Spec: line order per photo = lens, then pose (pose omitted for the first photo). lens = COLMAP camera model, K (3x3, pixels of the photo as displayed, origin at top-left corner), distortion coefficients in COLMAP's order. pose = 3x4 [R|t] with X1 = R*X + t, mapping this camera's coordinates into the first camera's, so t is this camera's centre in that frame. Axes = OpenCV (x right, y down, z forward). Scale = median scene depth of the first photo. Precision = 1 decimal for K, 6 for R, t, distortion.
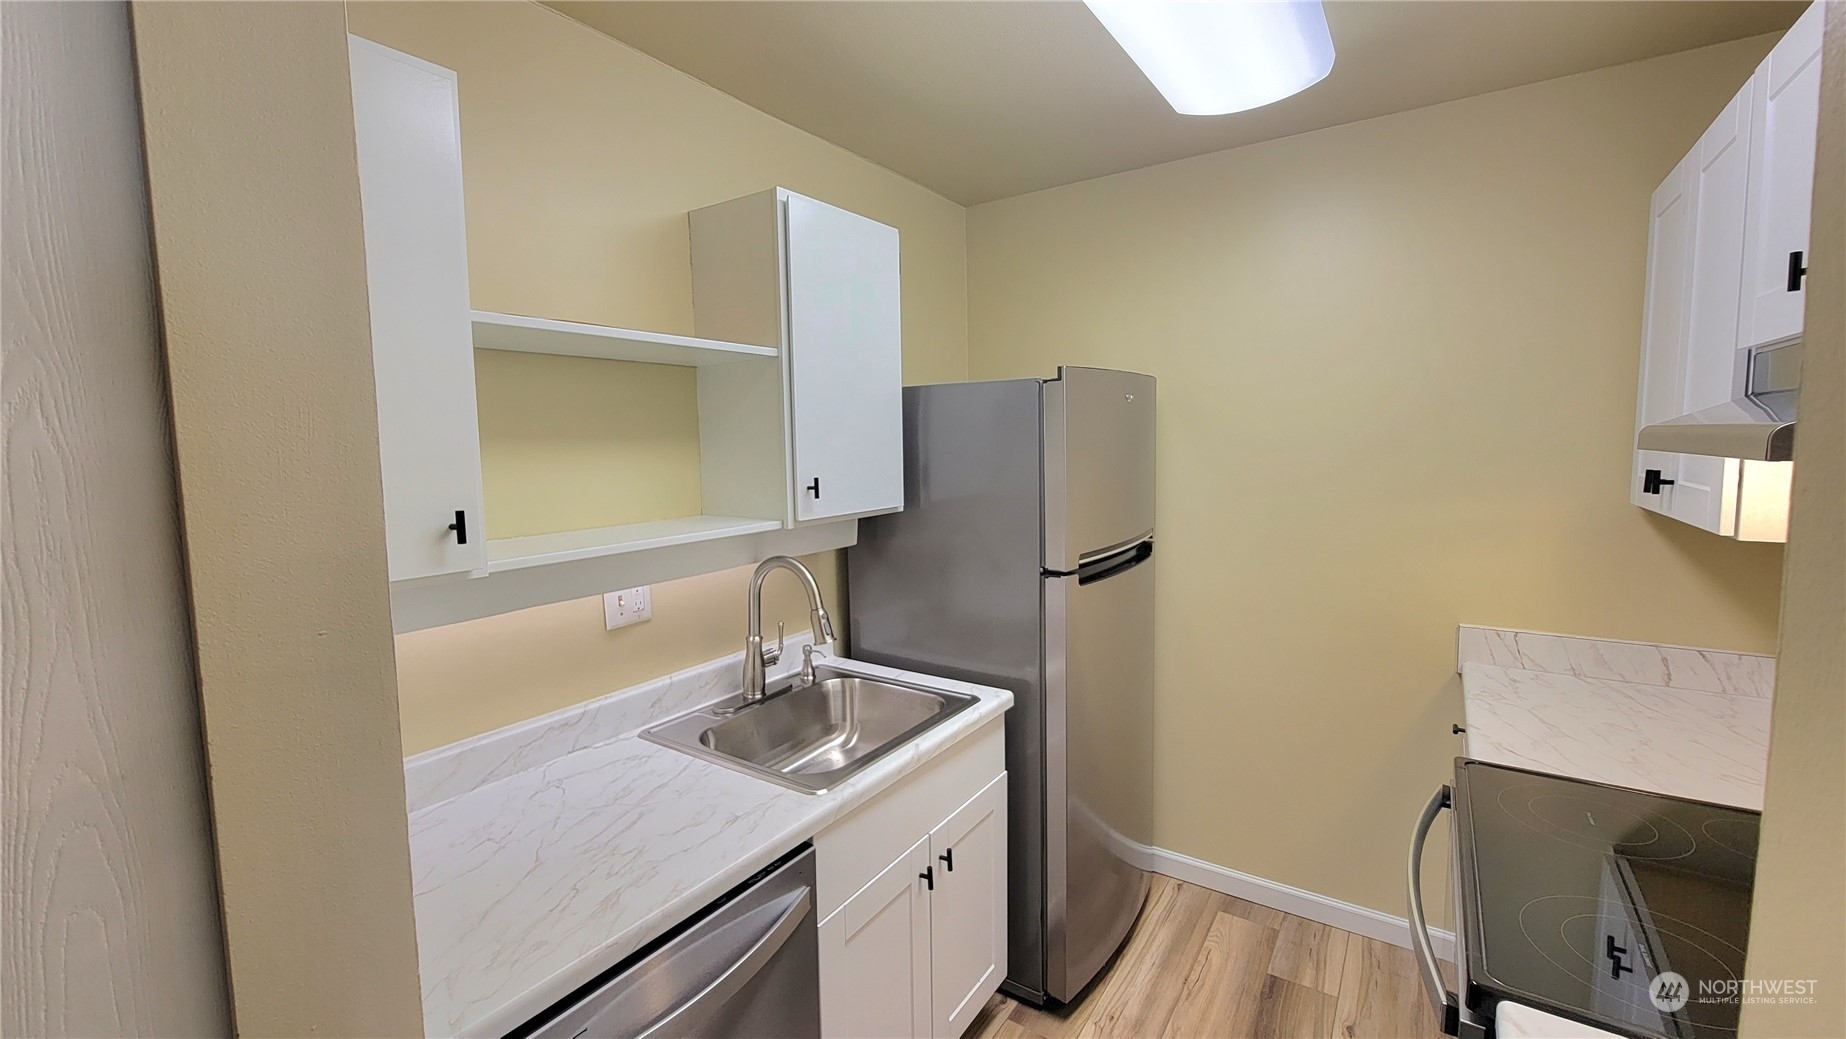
lens RADIAL K [[757.3, 0, 912.7], [0, 757.3, 507.8], [0, 0, 1]] dist [-0.000839, -0.000174]
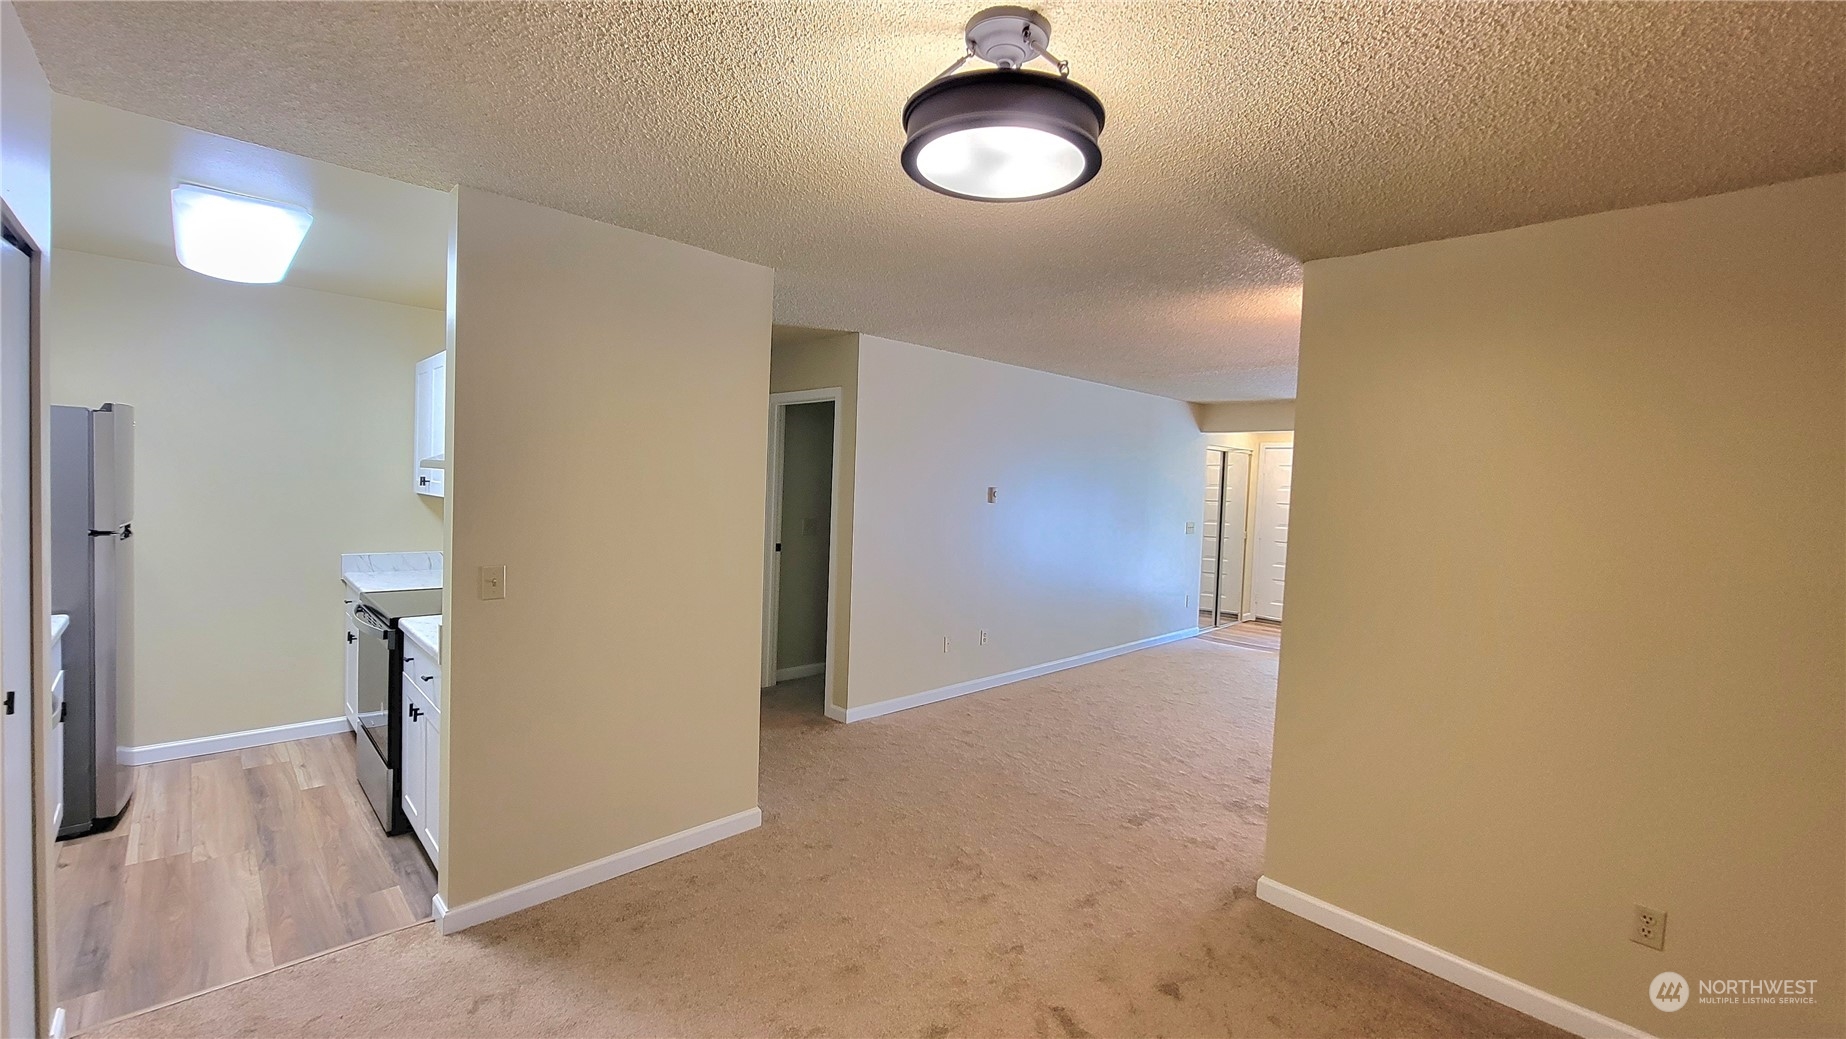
lens RADIAL K [[751.6, 0, 919.6], [0, 751.6, 517.9], [0, 0, 1]] dist [0.000599, 0.000279]
pose [[0.186697, -0.021681, 0.982178, -0.959576], [0.048834, 0.998725, 0.012763, 0.109759], [-0.981203, 0.045581, 0.187518, -0.894142]]
